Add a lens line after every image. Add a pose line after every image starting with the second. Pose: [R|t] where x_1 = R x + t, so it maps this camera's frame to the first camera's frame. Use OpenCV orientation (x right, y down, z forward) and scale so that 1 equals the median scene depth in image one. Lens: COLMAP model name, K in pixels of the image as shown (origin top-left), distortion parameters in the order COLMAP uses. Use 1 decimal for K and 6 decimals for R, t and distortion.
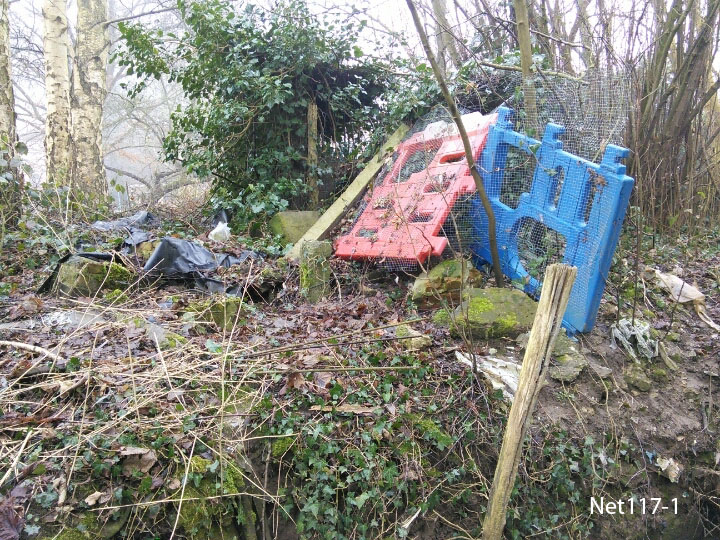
lens RADIAL K [[570.2, 0, 360.0], [0, 570.2, 270.0], [0, 0, 1]] dist [-0.002017, -0.036896]
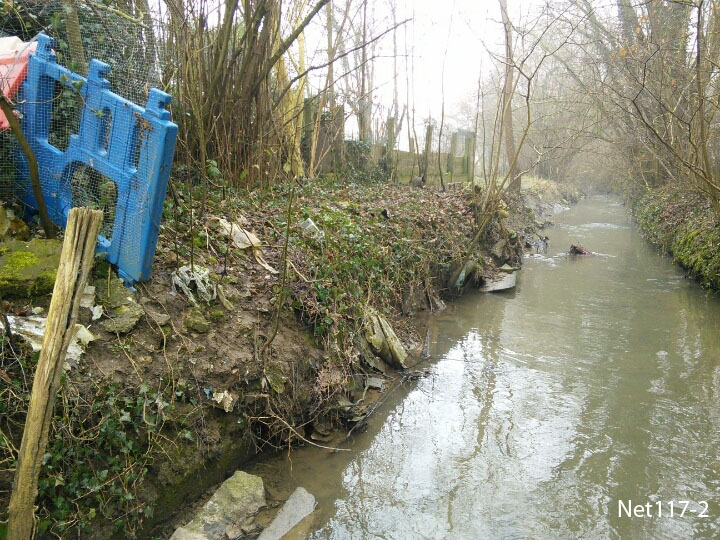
lens RADIAL K [[570.2, 0, 360.0], [0, 570.2, 270.0], [0, 0, 1]] dist [-0.002017, -0.036896]
pose [[0.794799, -0.064394, 0.603447, 0.102461], [0.019446, 0.996546, 0.080728, 0.017781], [-0.606561, -0.052428, 0.793306, -0.009341]]
